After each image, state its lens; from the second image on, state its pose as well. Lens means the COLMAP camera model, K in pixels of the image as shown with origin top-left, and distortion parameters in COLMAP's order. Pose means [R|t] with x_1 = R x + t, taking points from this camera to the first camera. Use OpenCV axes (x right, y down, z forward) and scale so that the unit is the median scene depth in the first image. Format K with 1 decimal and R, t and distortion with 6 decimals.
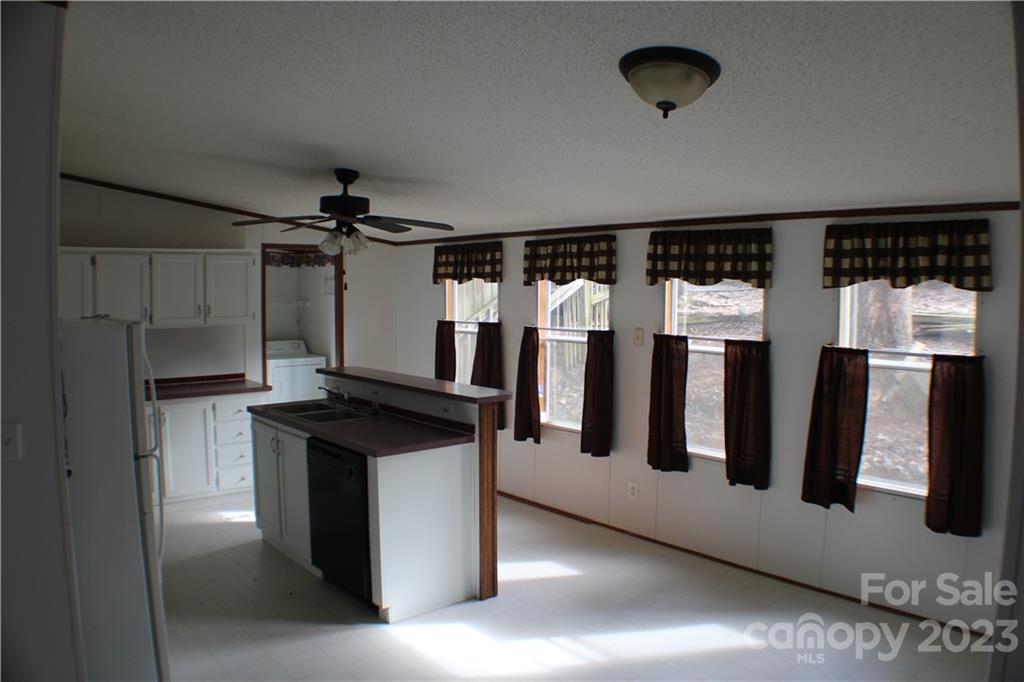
lens RADIAL K [[767.3, 0, 512.0], [0, 767.3, 341.0], [0, 0, 1]] dist [-0.201649, 0.078739]
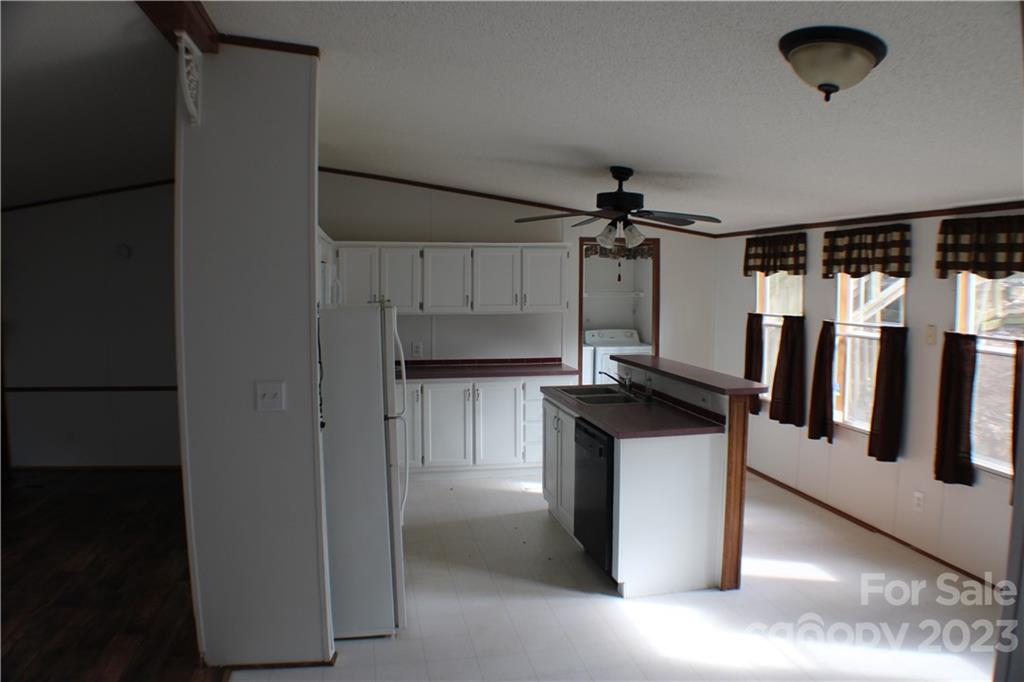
lens RADIAL K [[767.3, 0, 512.0], [0, 767.3, 341.0], [0, 0, 1]] dist [-0.201649, 0.078739]
pose [[0.876847, 0.035038, -0.479490, 0.142996], [-0.030196, 0.999385, 0.017809, 0.001823], [0.479820, -0.001137, 0.877366, -0.003803]]
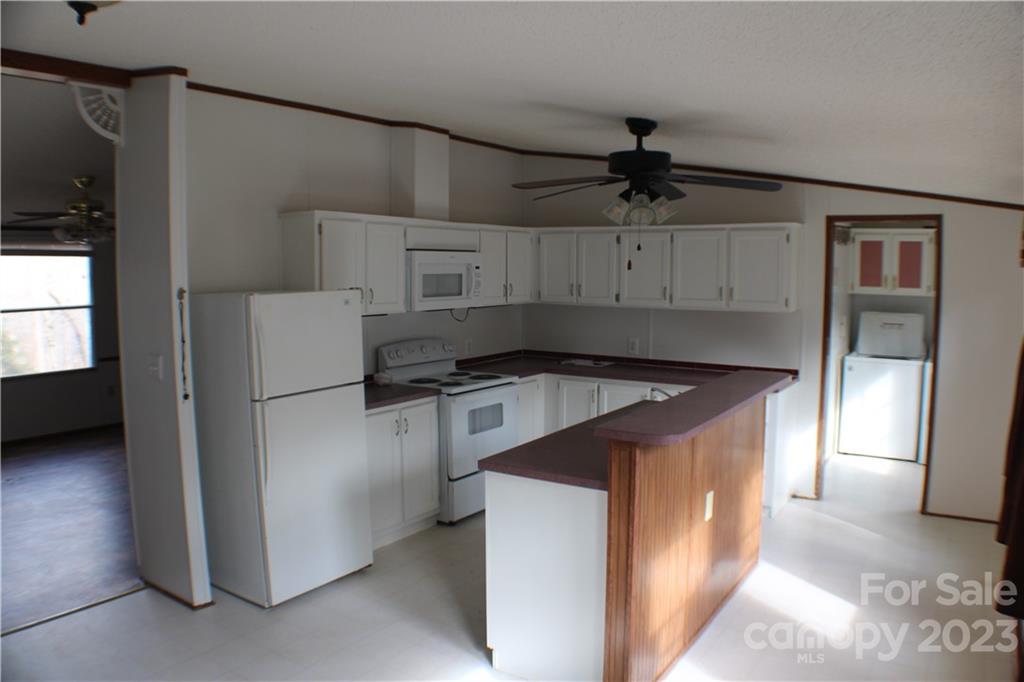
lens RADIAL K [[767.3, 0, 512.0], [0, 767.3, 341.0], [0, 0, 1]] dist [-0.201649, 0.078739]
pose [[0.303811, 0.084548, -0.948973, 0.450696], [-0.068178, 0.995430, 0.066860, -0.030973], [0.950290, 0.044386, 0.308187, 0.559385]]
